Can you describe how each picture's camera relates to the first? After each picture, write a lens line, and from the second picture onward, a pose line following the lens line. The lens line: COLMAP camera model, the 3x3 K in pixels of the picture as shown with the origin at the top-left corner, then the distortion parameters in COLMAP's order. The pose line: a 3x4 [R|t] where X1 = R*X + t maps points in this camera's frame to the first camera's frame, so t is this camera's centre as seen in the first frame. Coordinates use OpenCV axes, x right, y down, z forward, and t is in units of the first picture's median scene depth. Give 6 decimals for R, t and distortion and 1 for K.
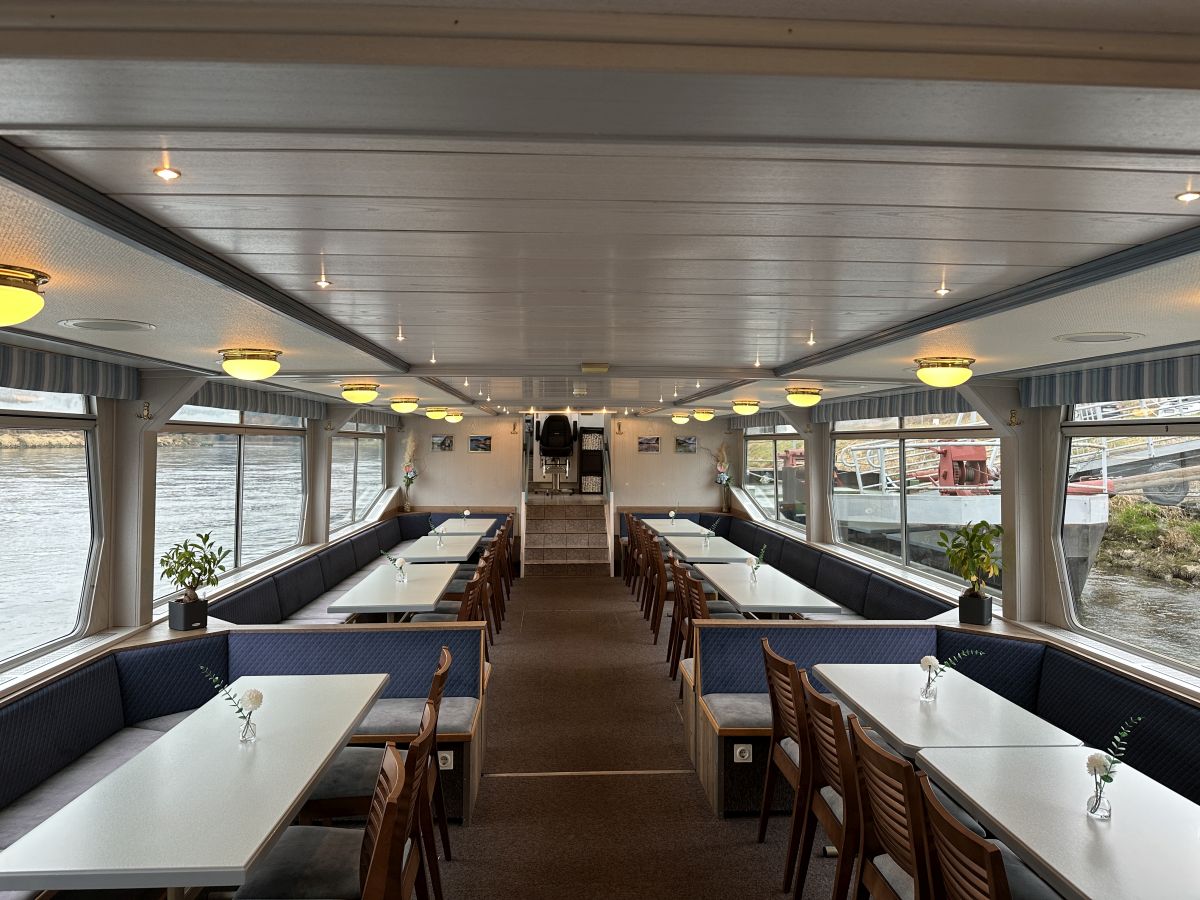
lens RADIAL K [[840.3, 0, 599.3], [0, 840.3, 443.6], [0, 0, 1]] dist [0.079636, 0.000132]
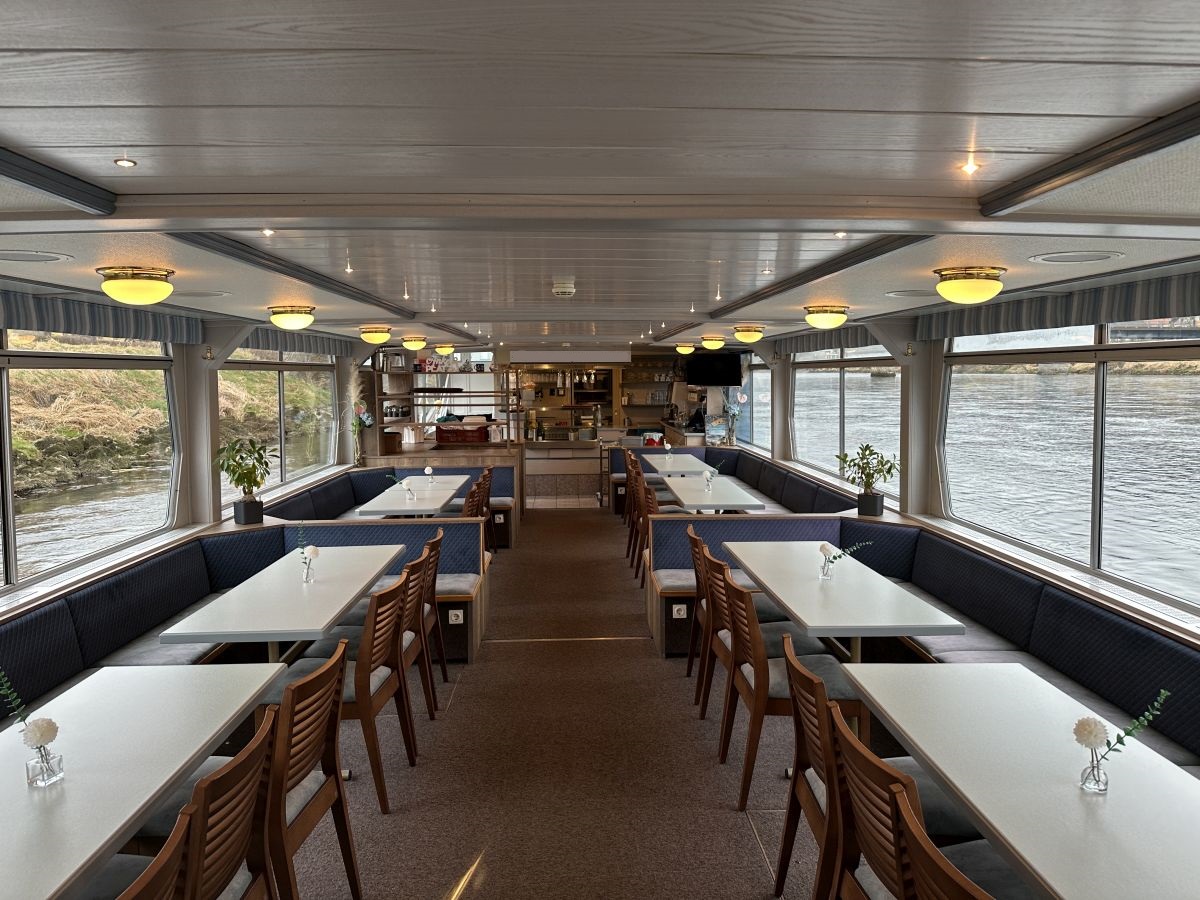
lens RADIAL K [[840.3, 0, 602.3], [0, 840.3, 453.1], [0, 0, 1]] dist [0.079636, 0.000132]
pose [[0.999808, -0.011618, -0.015782, 0.065993], [0.013080, 0.995300, 0.095953, -0.004813], [0.014593, -0.096141, 0.995261, -0.247630]]
